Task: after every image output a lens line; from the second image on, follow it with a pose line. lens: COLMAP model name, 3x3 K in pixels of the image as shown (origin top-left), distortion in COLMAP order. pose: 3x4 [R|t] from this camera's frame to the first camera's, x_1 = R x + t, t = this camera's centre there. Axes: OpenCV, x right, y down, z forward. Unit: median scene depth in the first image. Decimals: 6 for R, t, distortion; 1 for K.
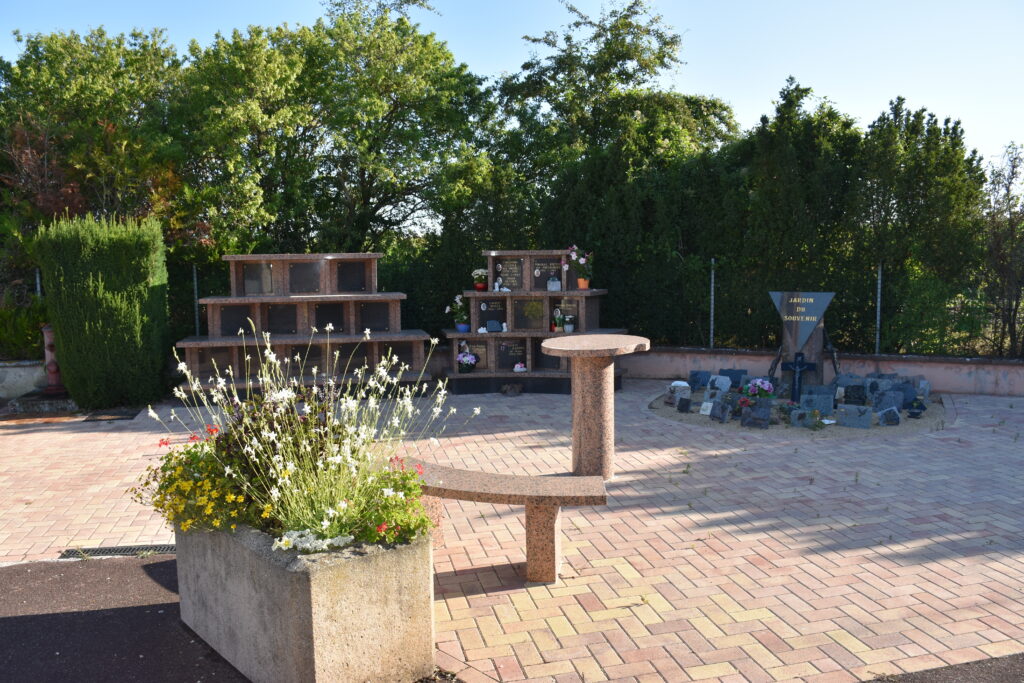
lens RADIAL K [[820.3, 0, 512.0], [0, 820.3, 341.5], [0, 0, 1]] dist [-0.002254, -0.000323]
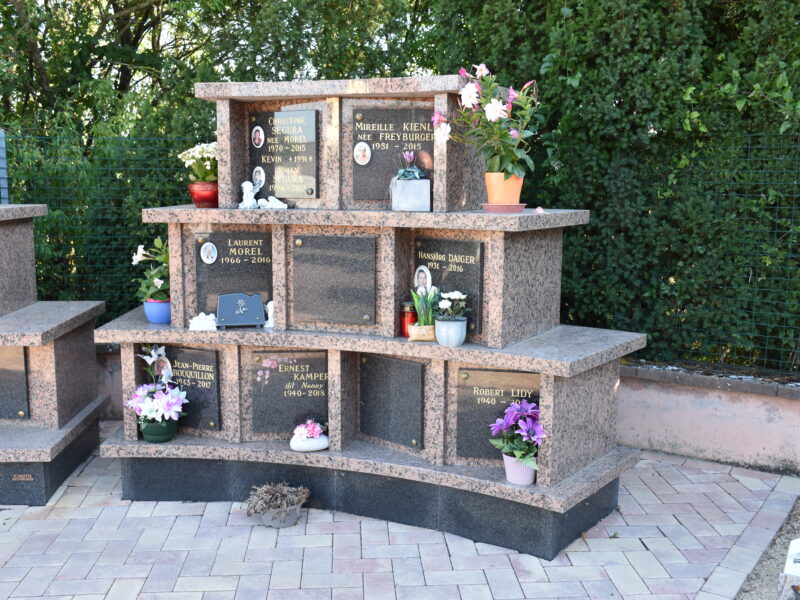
lens RADIAL K [[844.2, 0, 397.8], [0, 844.2, 312.3], [0, 0, 1]] dist [-0.018744, 0.036698]
pose [[0.986458, 0.043462, -0.158153, 0.098607], [-0.034567, 0.997685, 0.058569, -0.040986], [0.160332, -0.052309, 0.985676, 0.667268]]
